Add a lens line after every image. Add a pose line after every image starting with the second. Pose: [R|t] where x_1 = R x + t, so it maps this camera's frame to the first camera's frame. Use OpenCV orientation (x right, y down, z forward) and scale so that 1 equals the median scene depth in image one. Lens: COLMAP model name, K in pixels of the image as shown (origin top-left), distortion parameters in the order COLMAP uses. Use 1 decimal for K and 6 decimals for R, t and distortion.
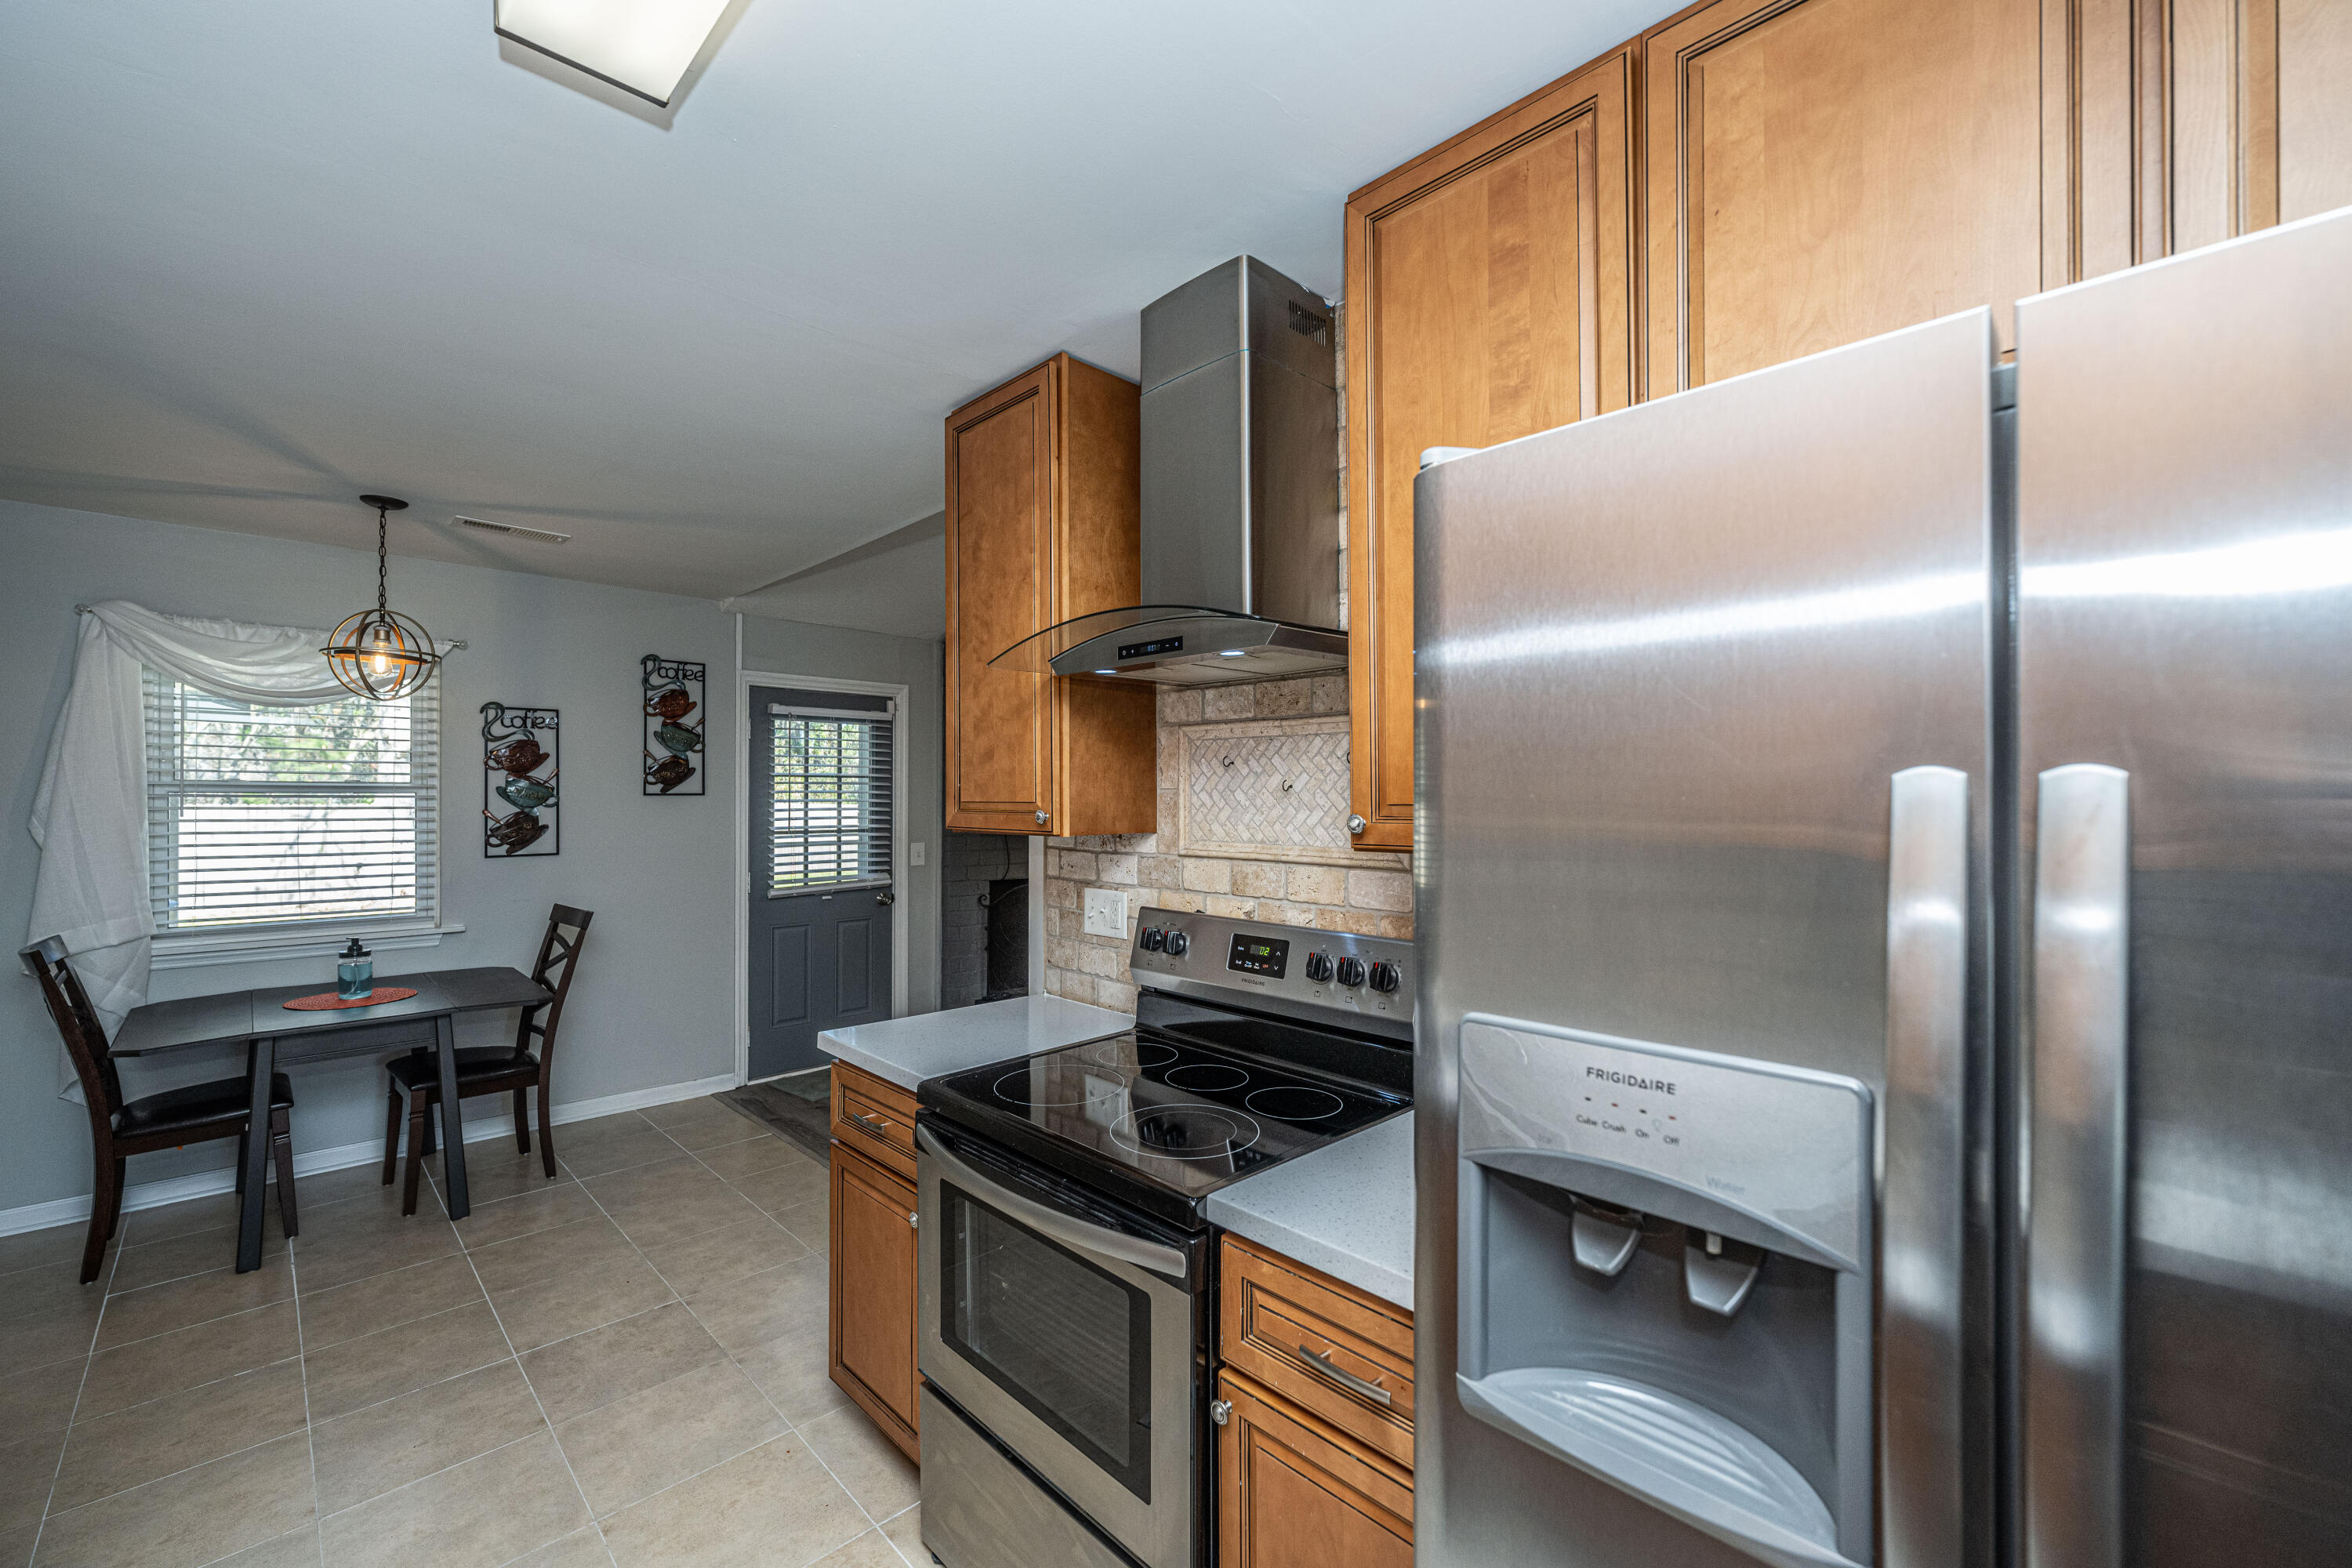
lens RADIAL K [[945.7, 0, 1166.9], [0, 945.7, 801.8], [0, 0, 1]] dist [-0.001952, -0.000456]
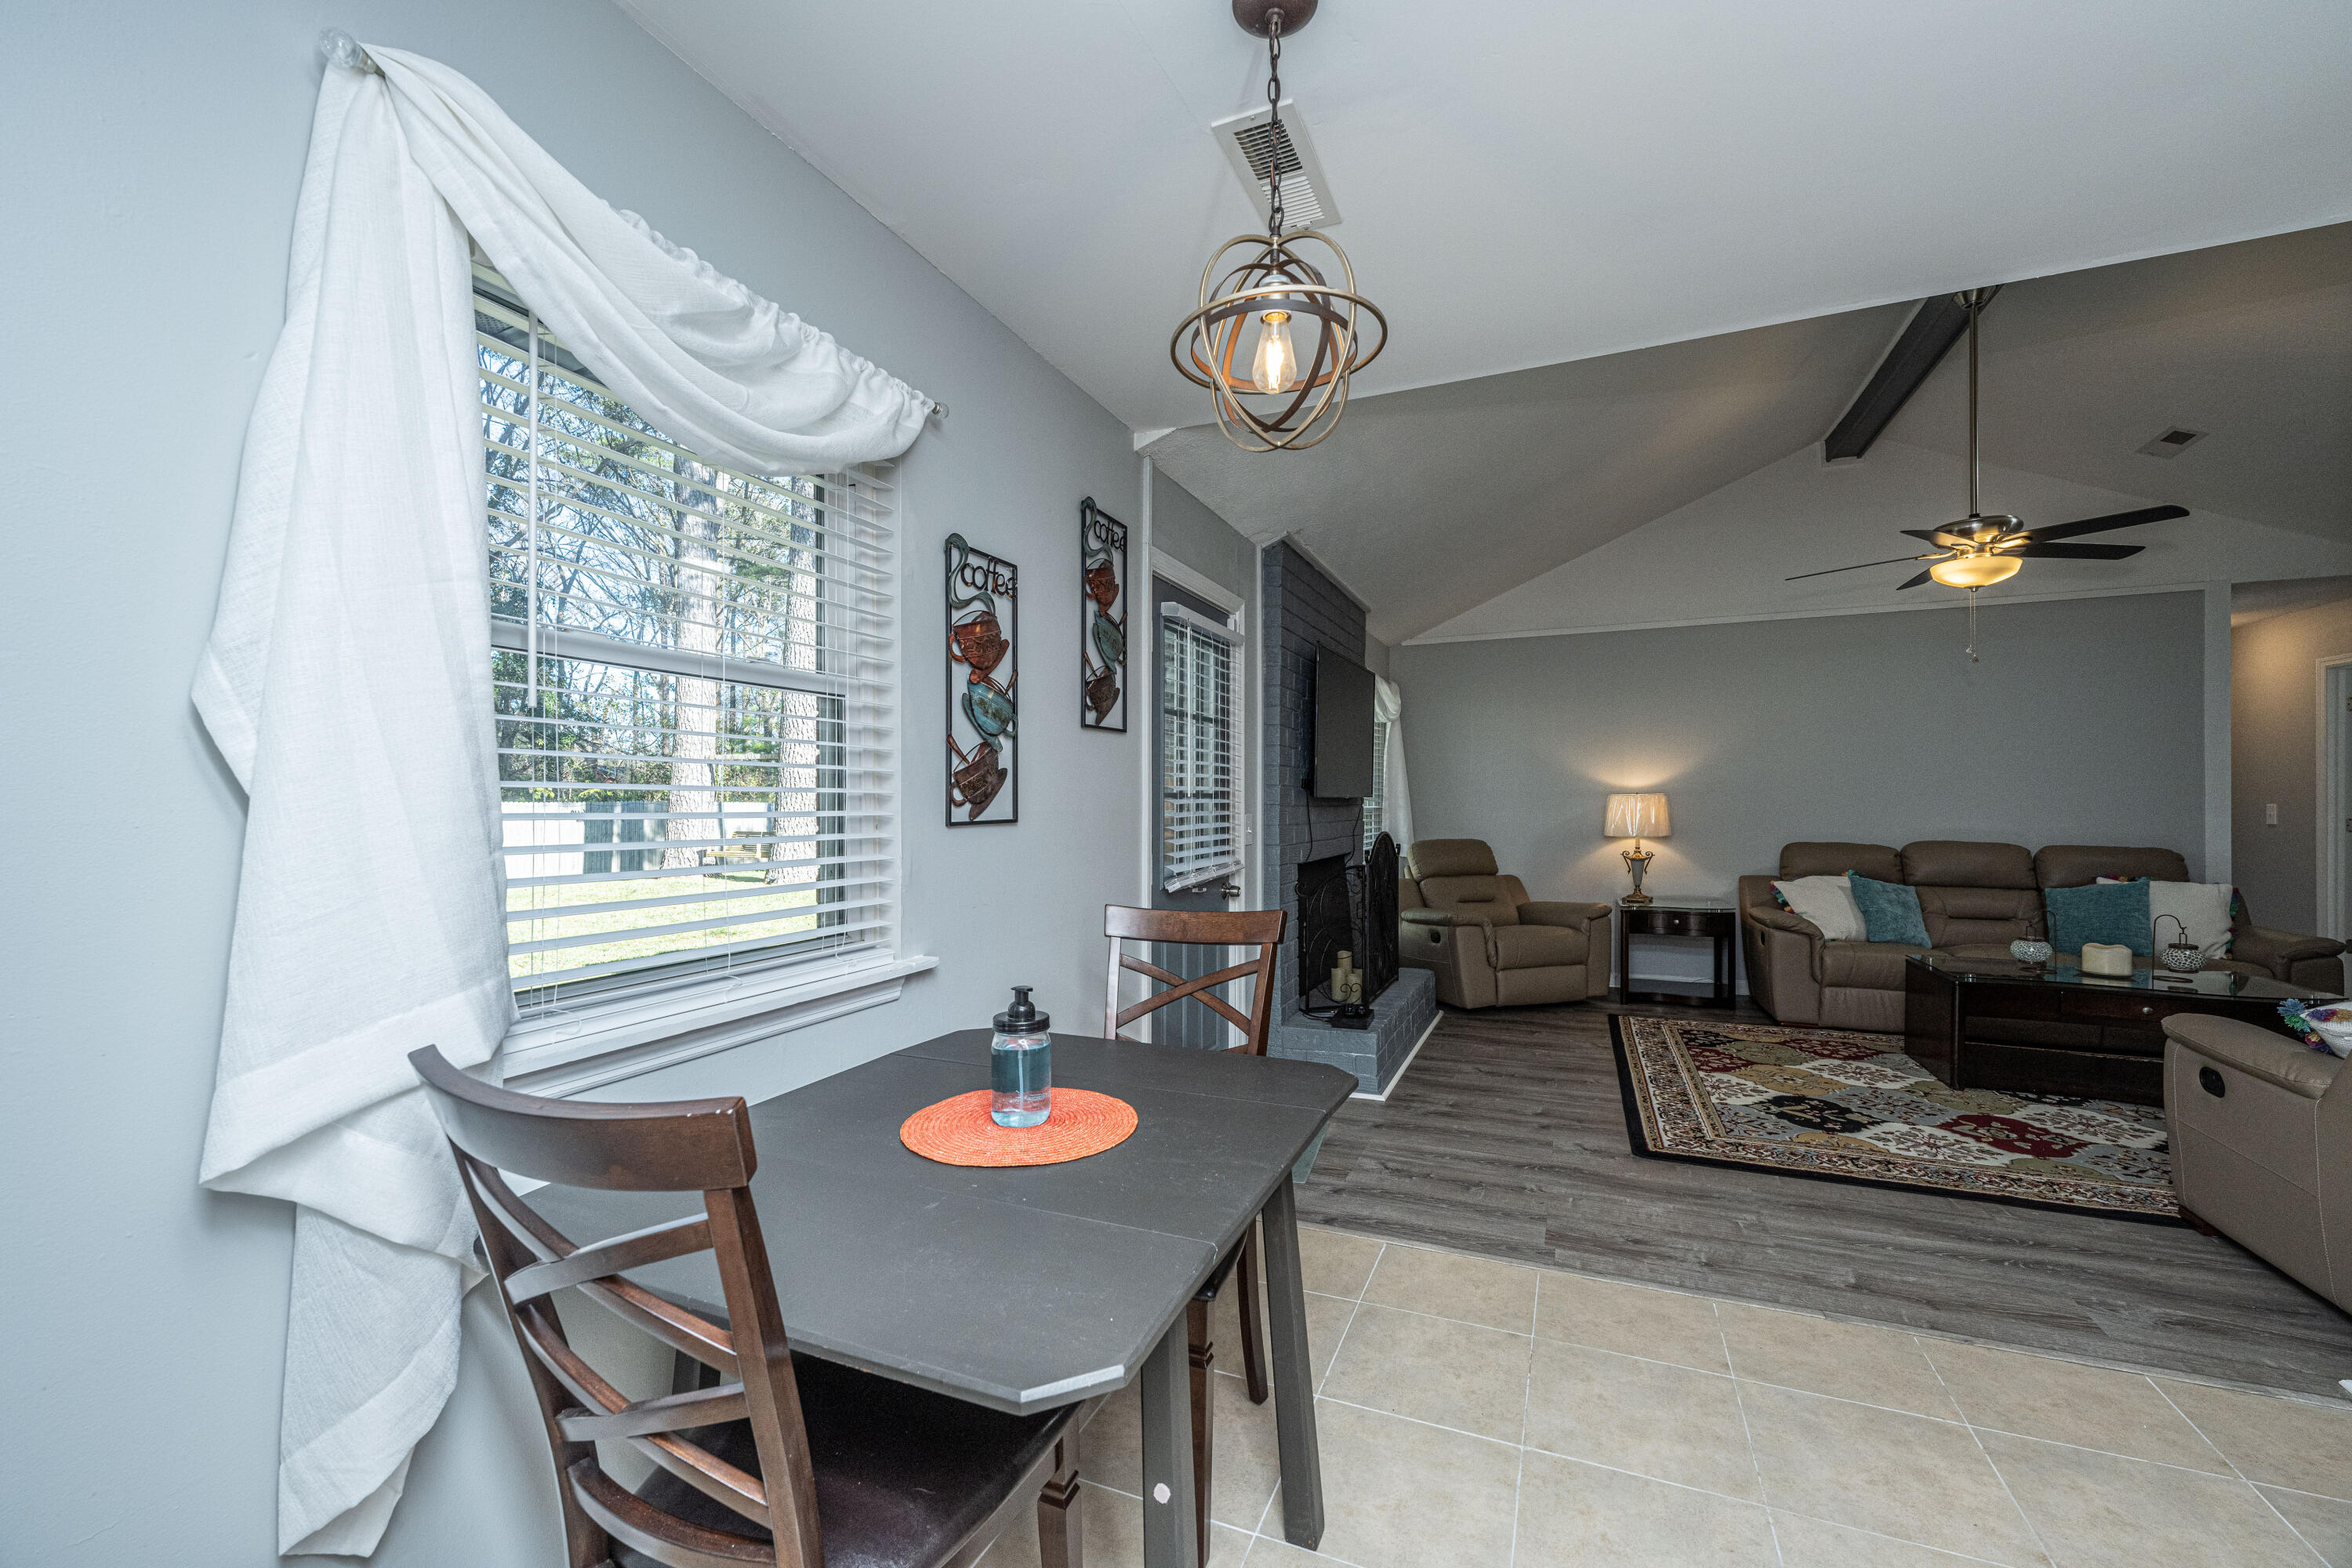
lens RADIAL K [[945.7, 0, 1184.3], [0, 945.7, 793.9], [0, 0, 1]] dist [-0.001952, -0.000456]
pose [[0.923514, -0.005688, 0.383523, -0.799648], [0.006572, 0.999978, -0.000995, 0.041976], [-0.383509, 0.003440, 0.923531, 0.456064]]
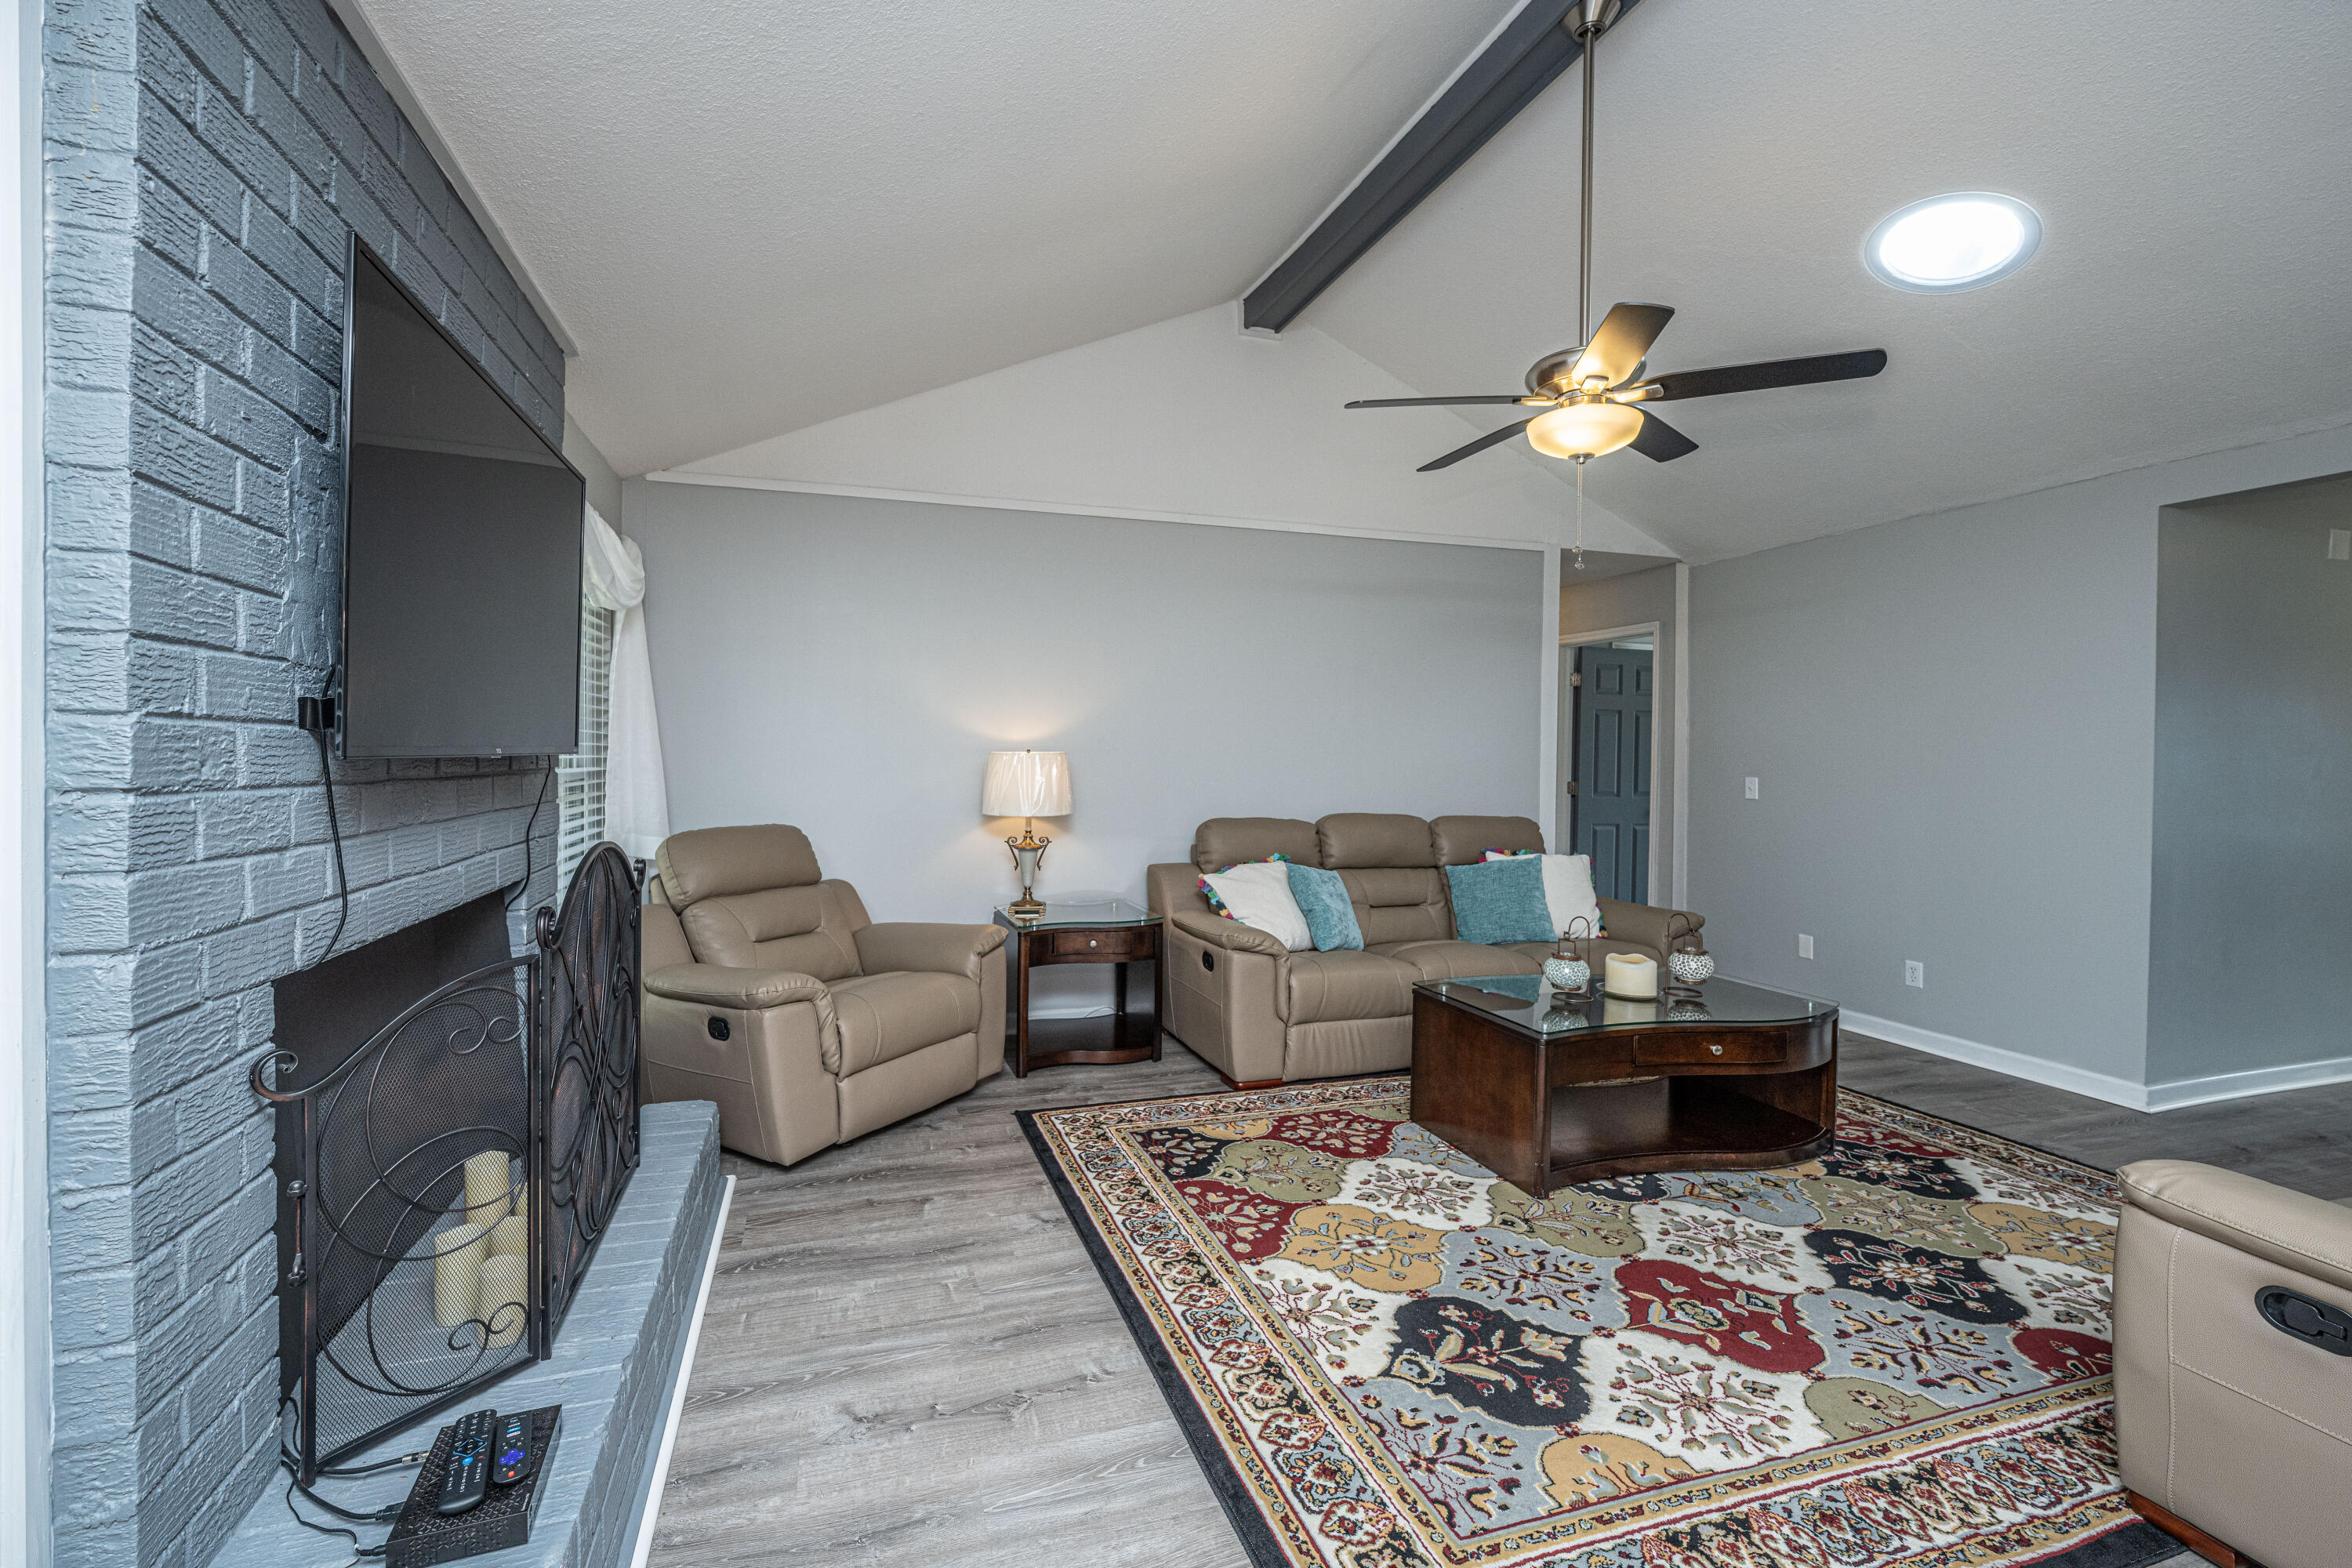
lens RADIAL K [[964.0, 0, 1128.5], [0, 964.0, 771.8], [0, 0, 1]] dist [0.006714, -0.000258]
pose [[0.463720, -0.015878, 0.885839, -0.416535], [-0.012256, 0.999629, 0.024333, 0.040024], [-0.885897, -0.022141, 0.463354, 1.003968]]
